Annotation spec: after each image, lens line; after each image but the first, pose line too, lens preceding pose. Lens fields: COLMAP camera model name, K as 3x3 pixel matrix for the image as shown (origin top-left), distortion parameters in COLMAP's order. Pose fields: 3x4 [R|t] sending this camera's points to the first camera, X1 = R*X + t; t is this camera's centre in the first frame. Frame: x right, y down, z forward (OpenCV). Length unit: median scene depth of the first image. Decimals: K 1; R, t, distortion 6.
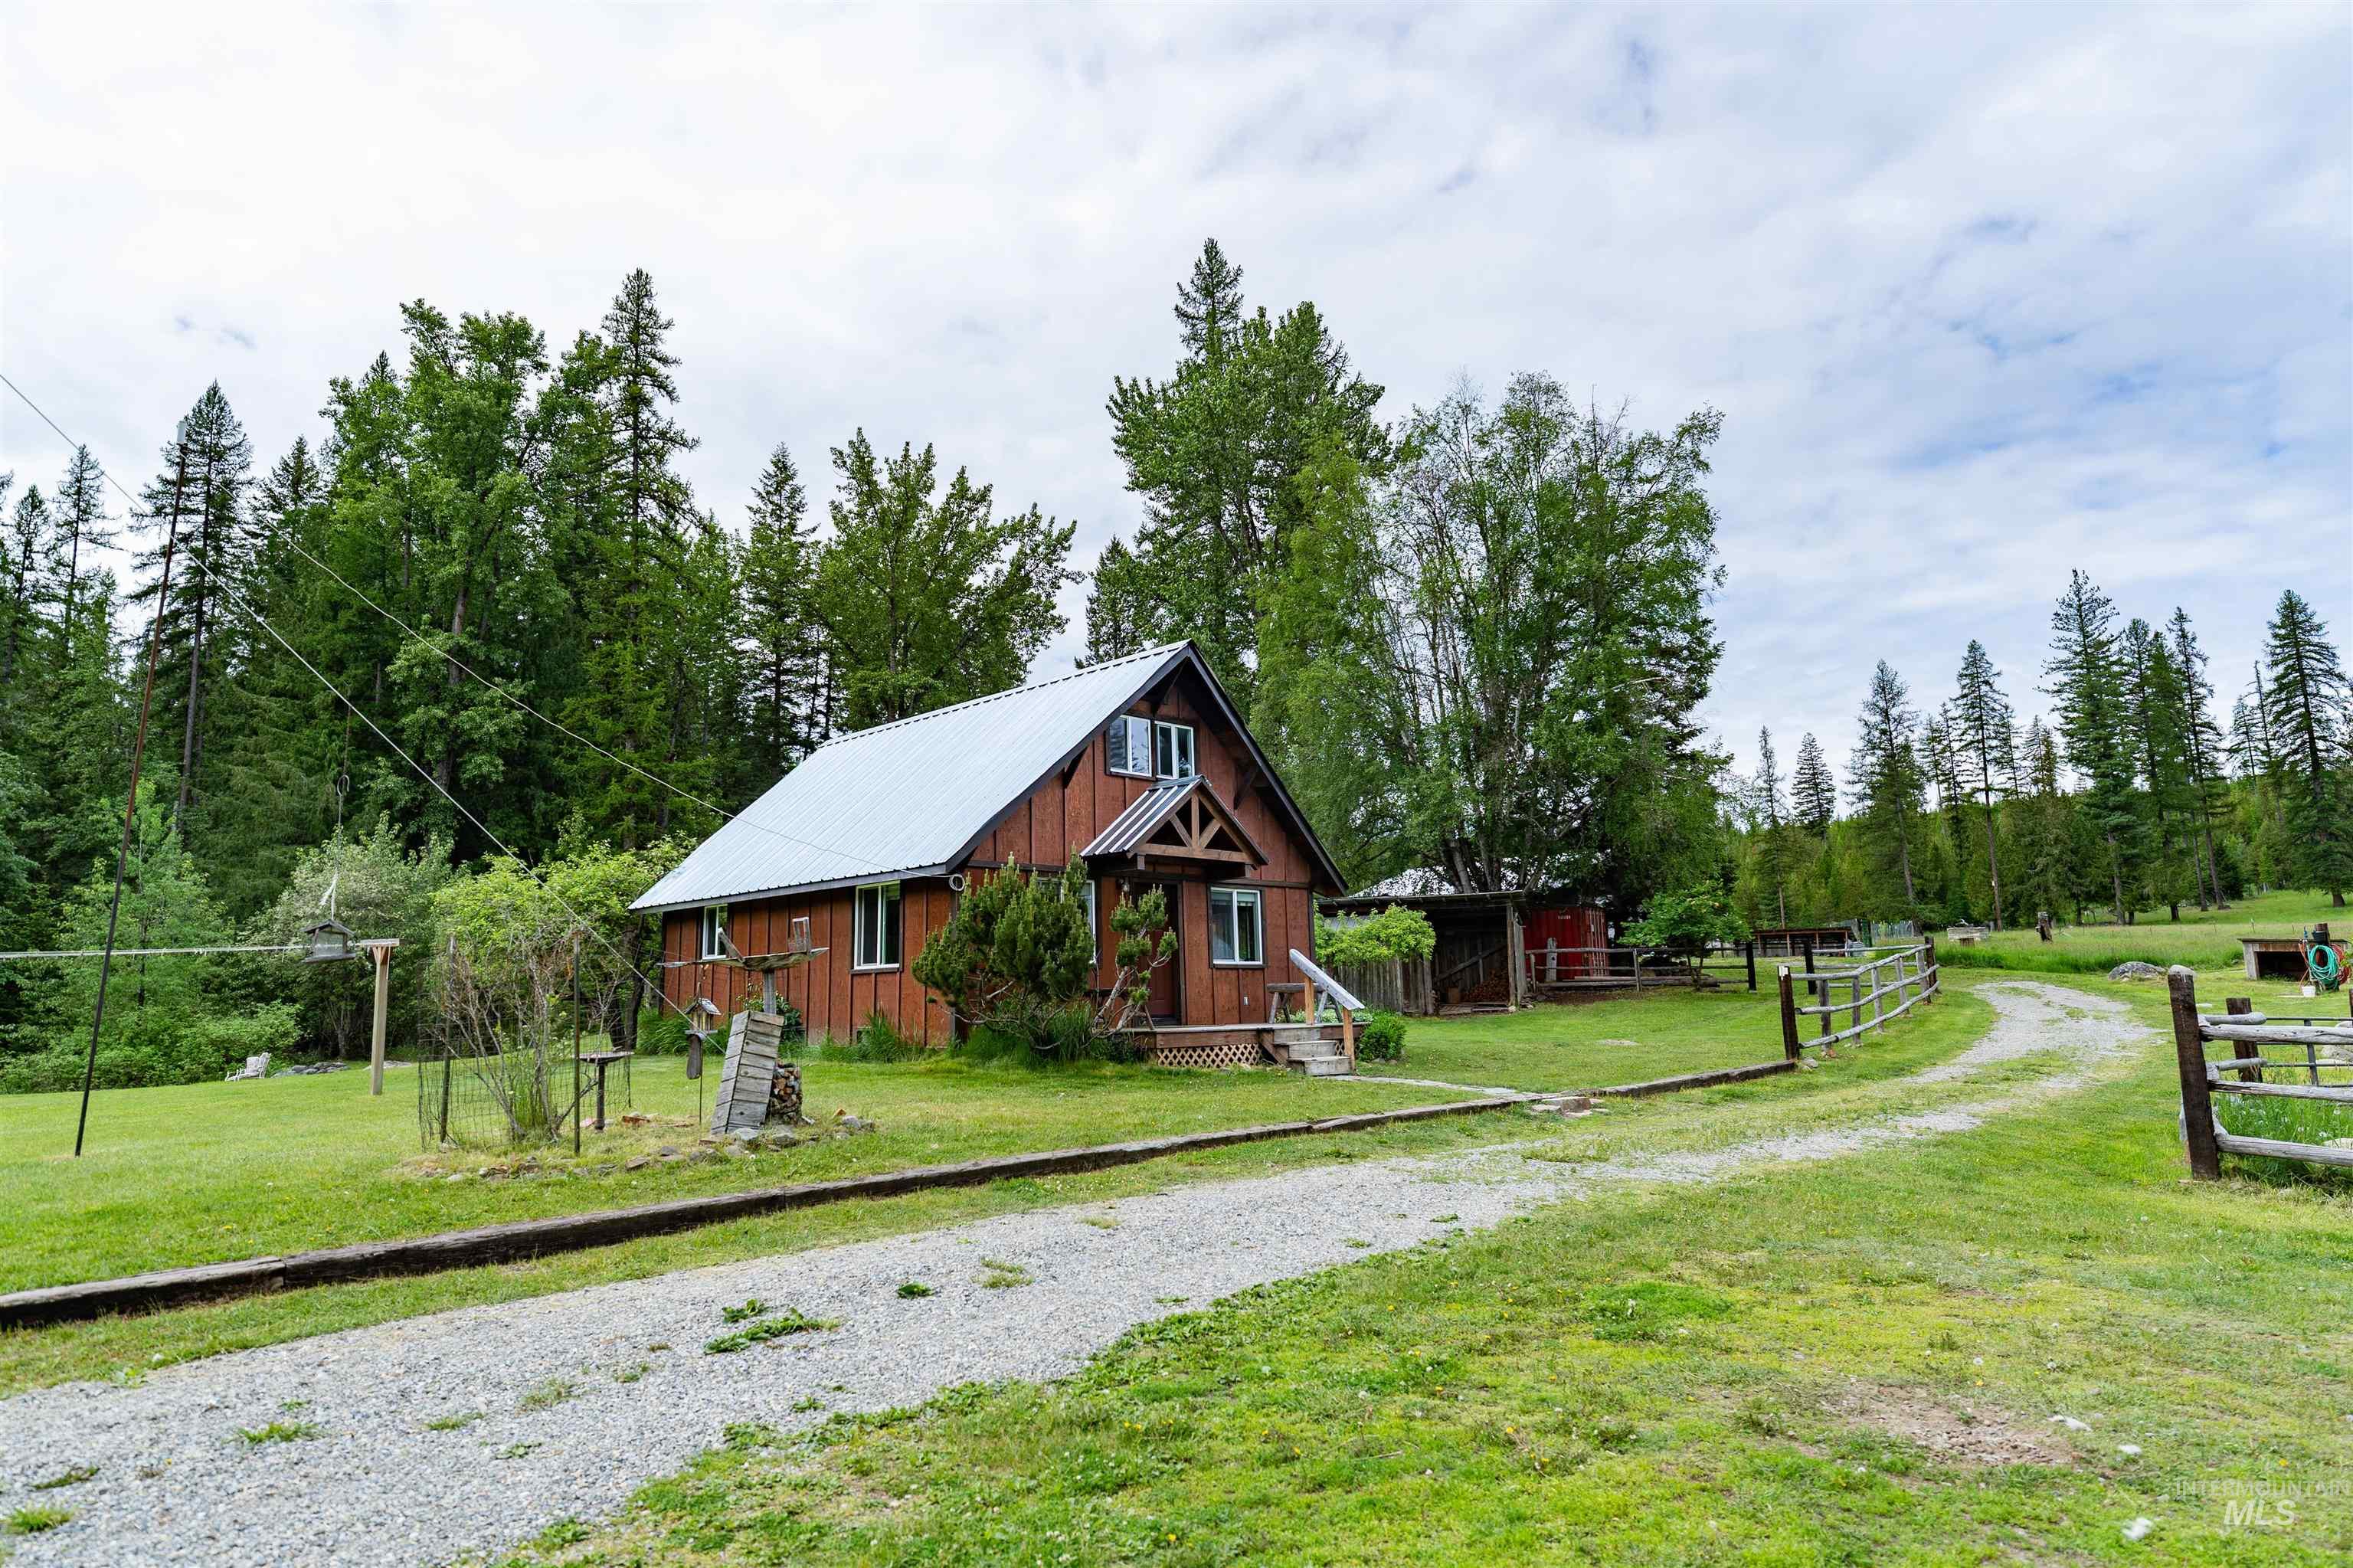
lens RADIAL K [[1375.3, 0, 1176.5], [0, 1375.3, 784.0], [0, 0, 1]] dist [0.058304, -0.000906]
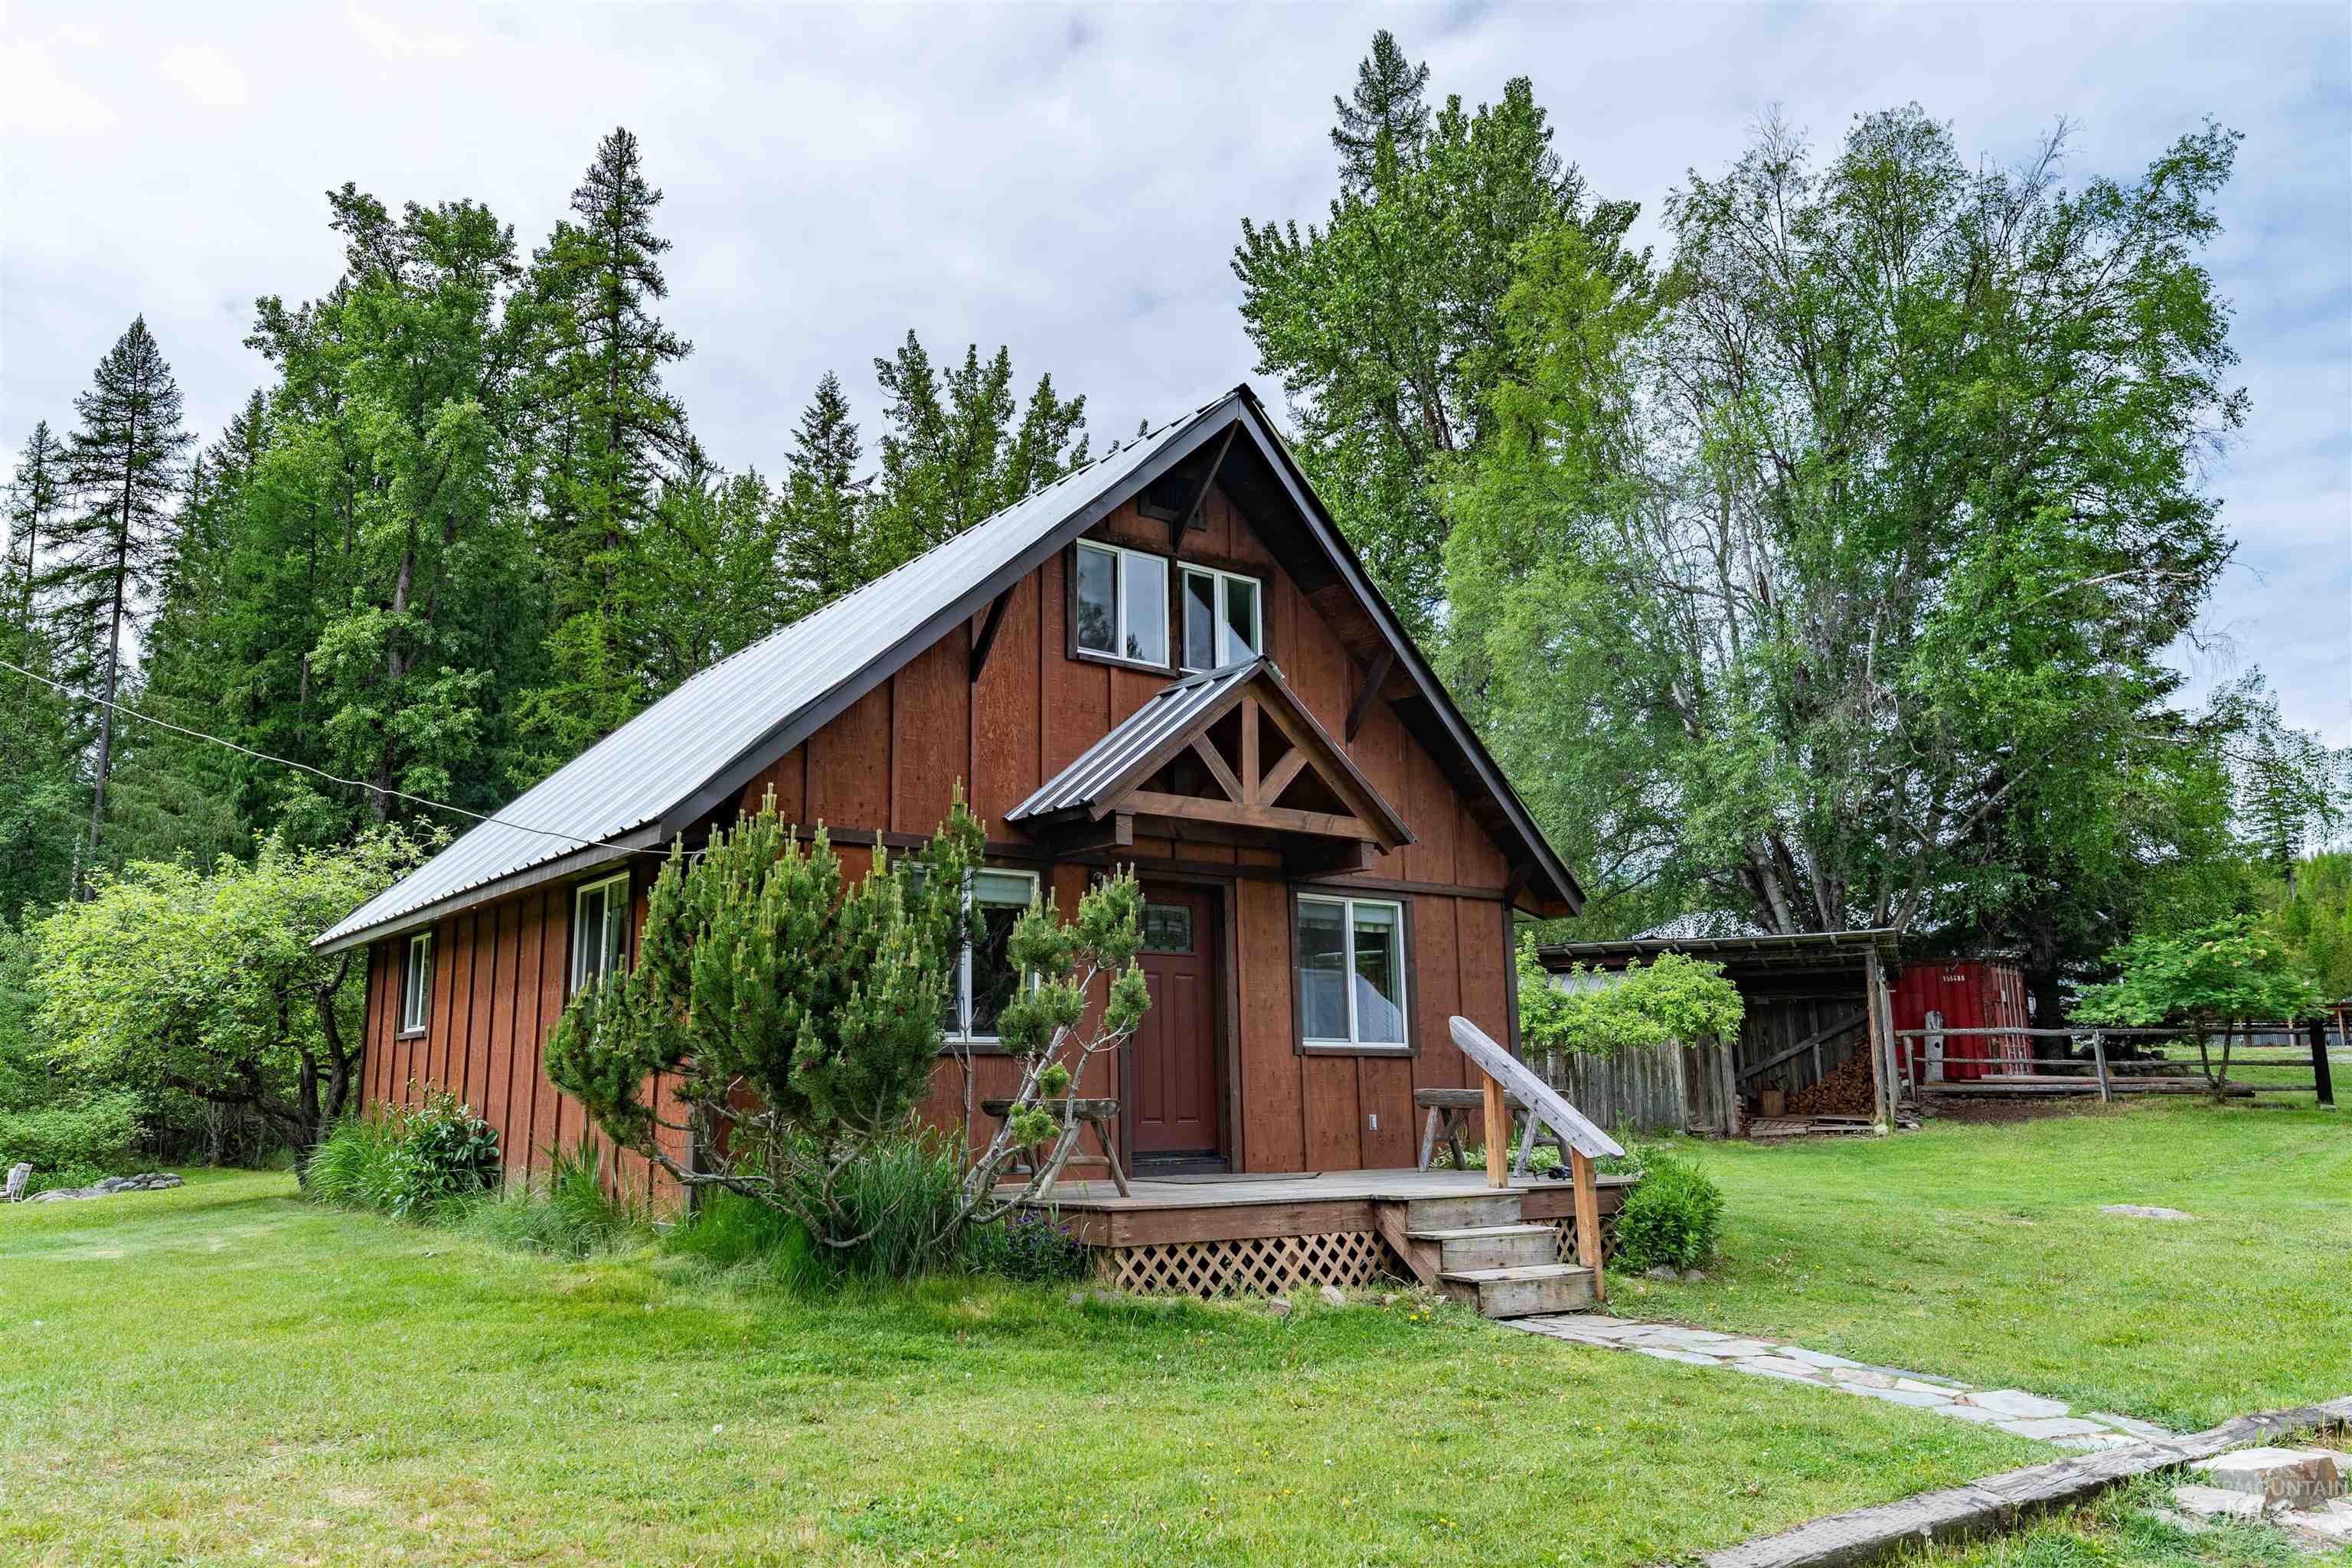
lens RADIAL K [[1586.0, 0, 1131.6], [0, 1586.0, 830.3], [0, 0, 1]] dist [0.069411, -0.002802]
pose [[0.987553, -0.013756, -0.156682, 0.028331], [0.012985, 0.999898, -0.005940, 0.027645], [0.156748, 0.003832, 0.987631, 0.212115]]
